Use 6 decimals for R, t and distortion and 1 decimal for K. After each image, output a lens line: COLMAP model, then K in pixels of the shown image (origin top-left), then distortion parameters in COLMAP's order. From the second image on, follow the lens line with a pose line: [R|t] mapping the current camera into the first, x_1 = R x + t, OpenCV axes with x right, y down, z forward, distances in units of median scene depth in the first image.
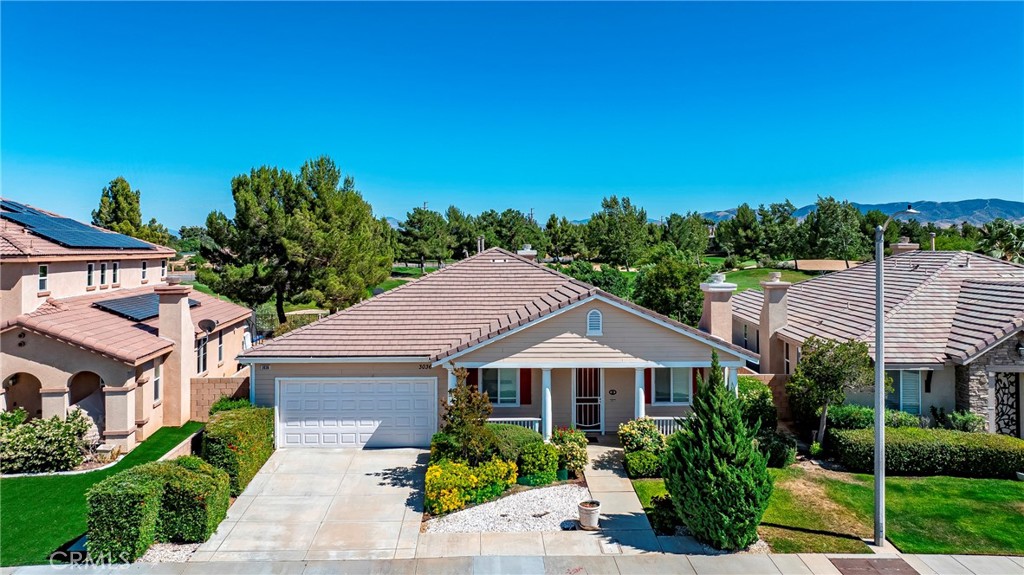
lens RADIAL K [[739.0, 0, 512.6], [0, 739.0, 256.2], [0, 0, 1]] dist [-0.024227, 0.007683]
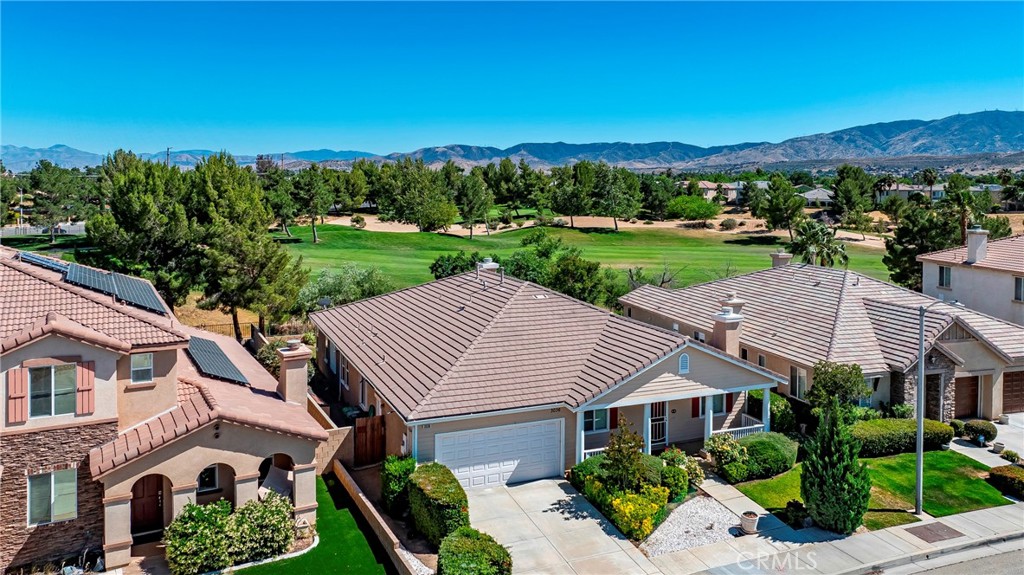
lens RADIAL K [[759.4, 0, 509.7], [0, 759.4, 229.0], [0, 0, 1]] dist [-0.023889, -0.001621]
pose [[0.931557, -0.015834, 0.363251, -0.658564], [-0.002599, 0.998736, 0.050198, -0.212185], [-0.363587, -0.047707, 0.930338, -0.092283]]
